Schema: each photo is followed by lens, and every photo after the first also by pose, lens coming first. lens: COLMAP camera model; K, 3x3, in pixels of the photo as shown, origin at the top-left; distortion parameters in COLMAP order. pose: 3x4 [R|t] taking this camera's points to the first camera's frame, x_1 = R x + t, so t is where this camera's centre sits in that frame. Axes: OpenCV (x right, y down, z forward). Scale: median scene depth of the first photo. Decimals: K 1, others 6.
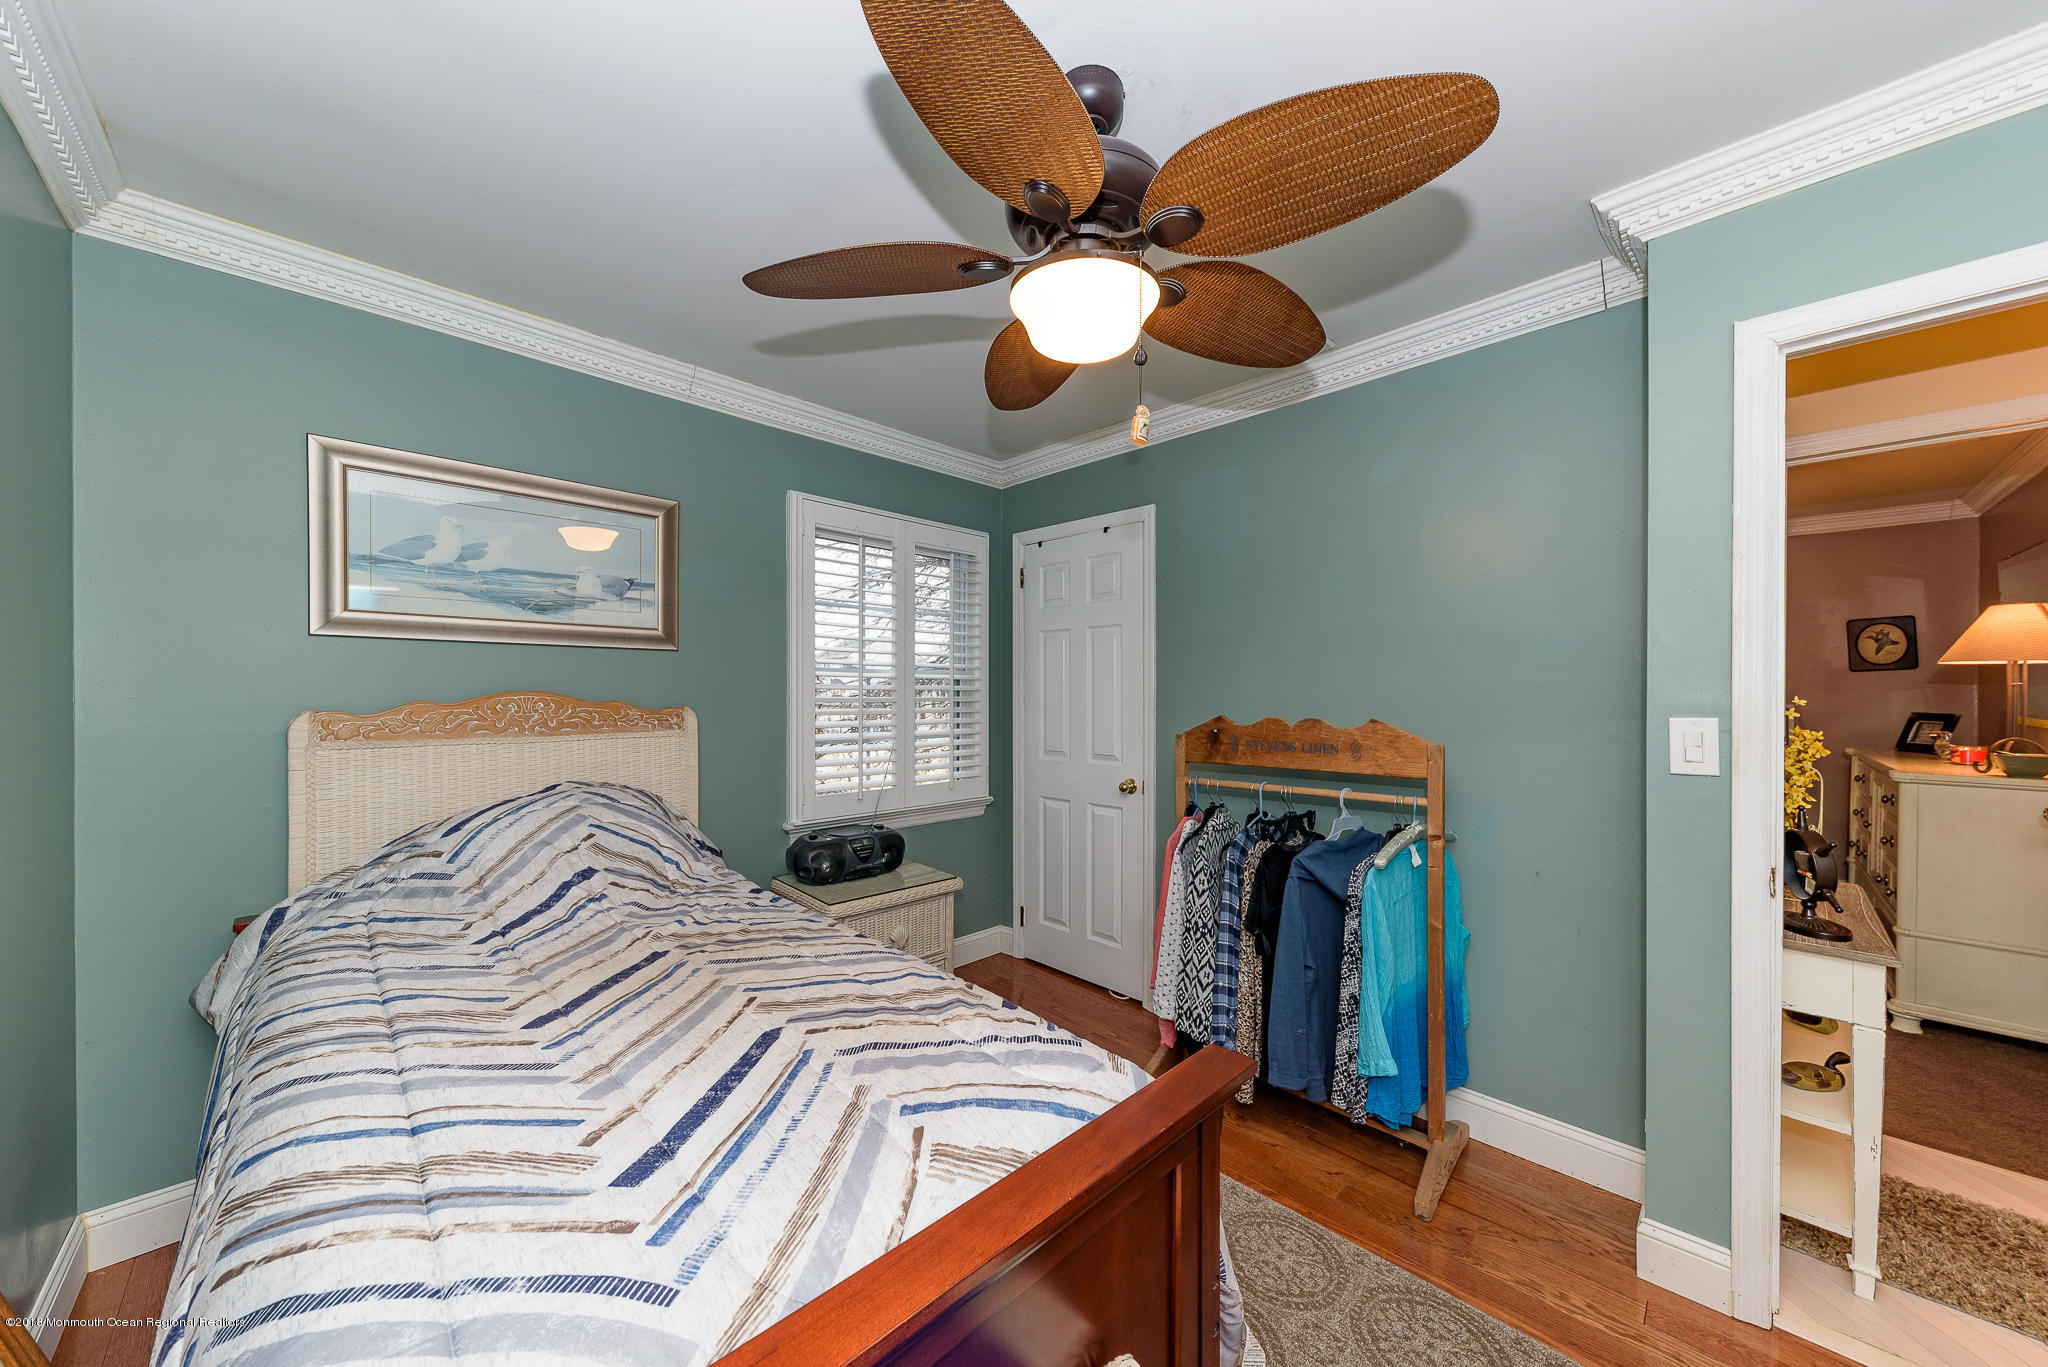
lens RADIAL K [[709.0, 0, 1023.2], [0, 709.0, 692.8], [0, 0, 1]] dist [0.001542, 0.000074]
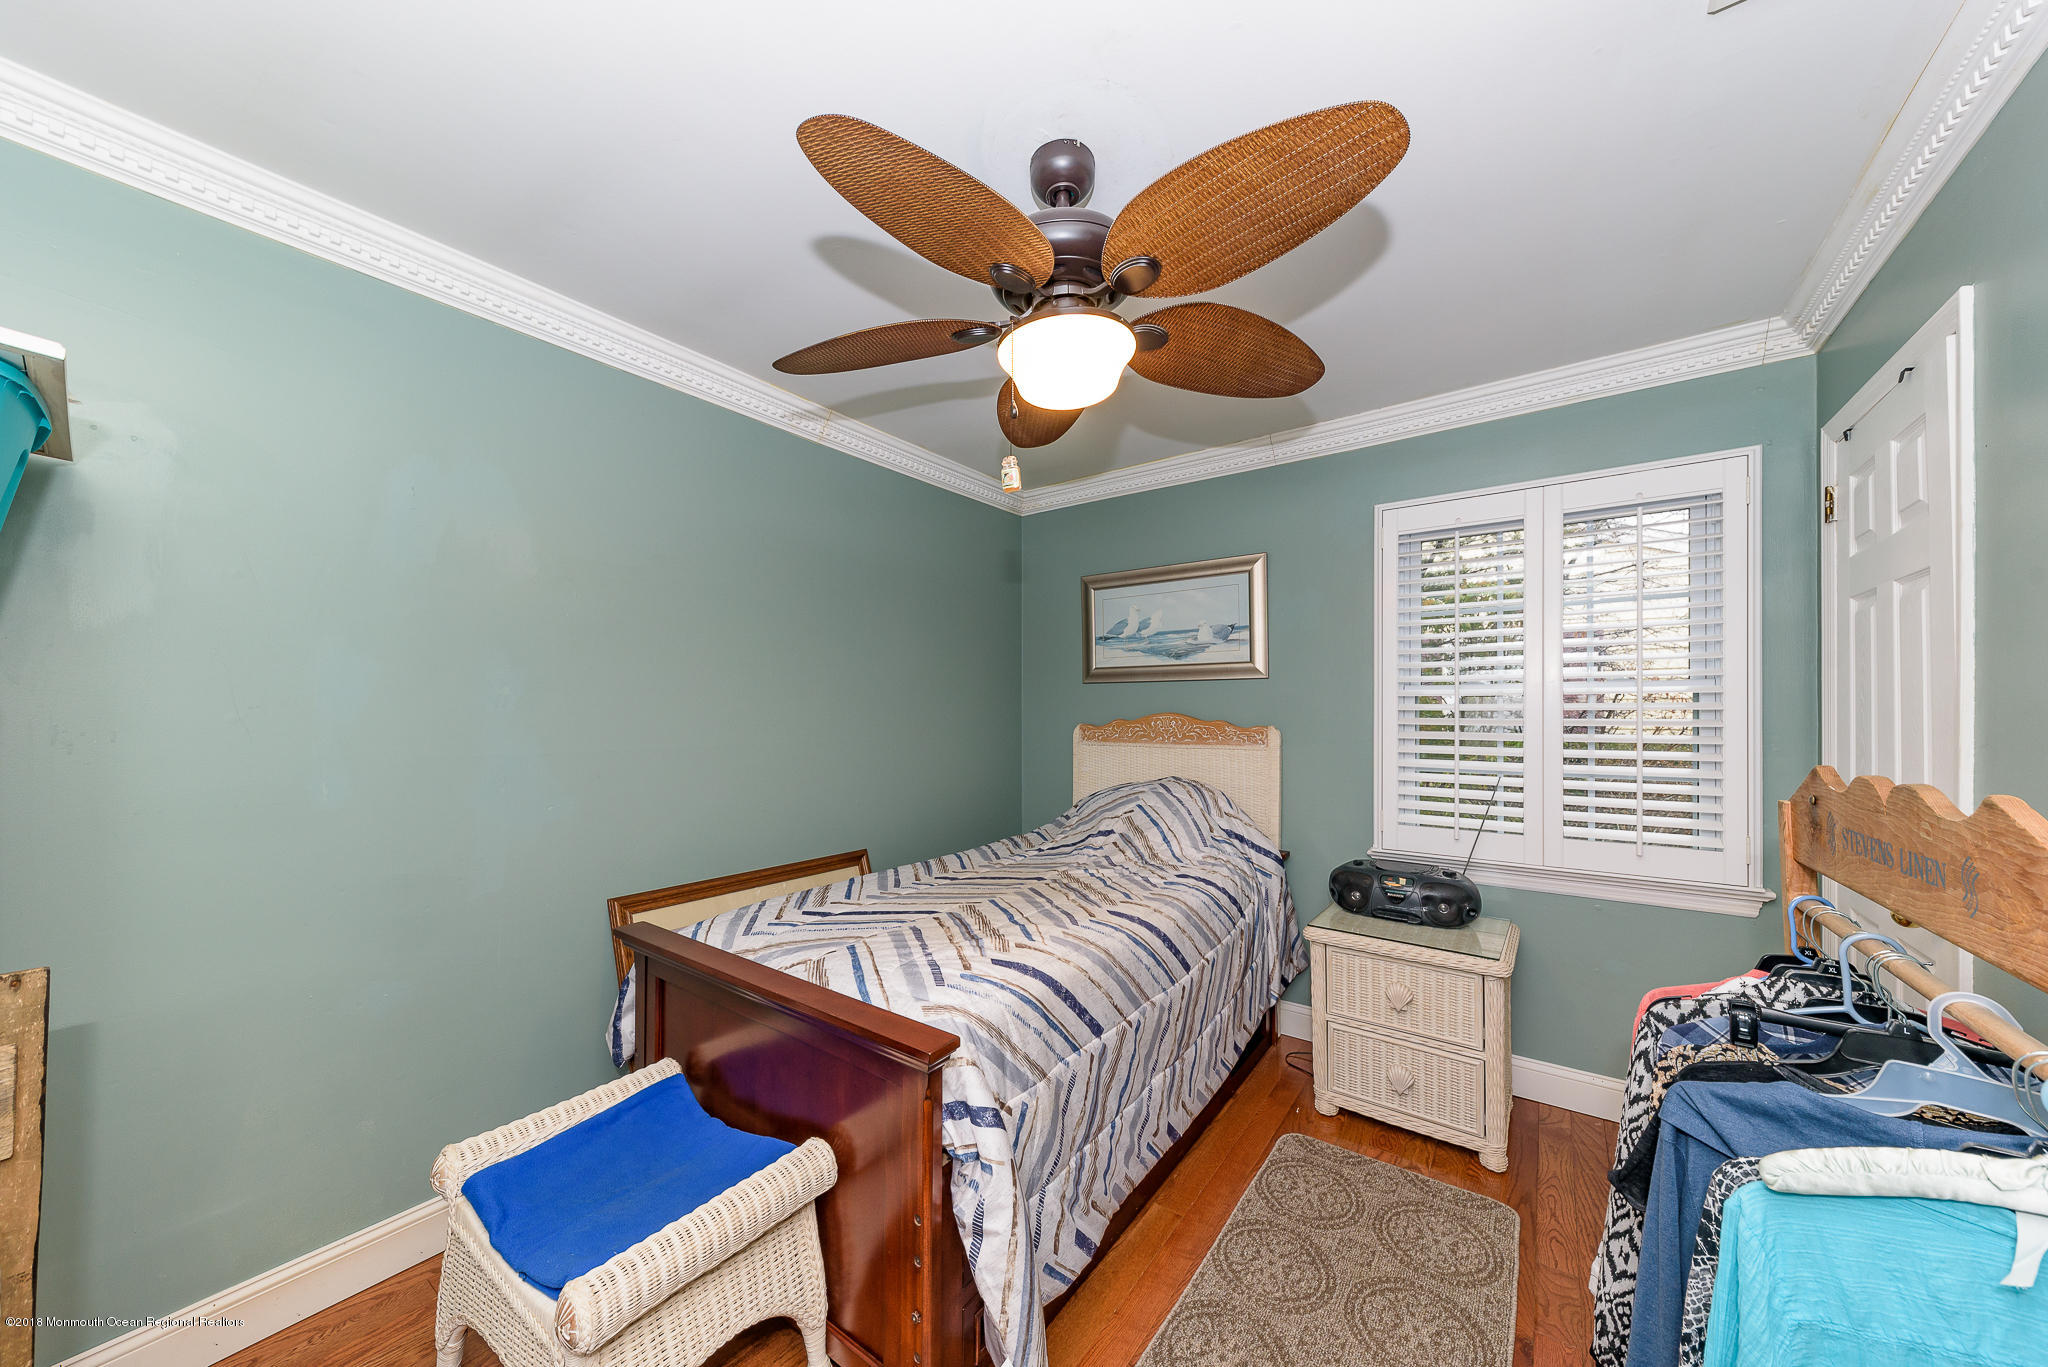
lens RADIAL K [[709.0, 0, 1022.2], [0, 709.0, 703.9], [0, 0, 1]] dist [0.001542, 0.000074]
pose [[0.155948, -0.010431, -0.987710, 0.722839], [0.004749, 0.999941, -0.009811, -0.008484], [0.987754, -0.003161, 0.155988, 0.481514]]
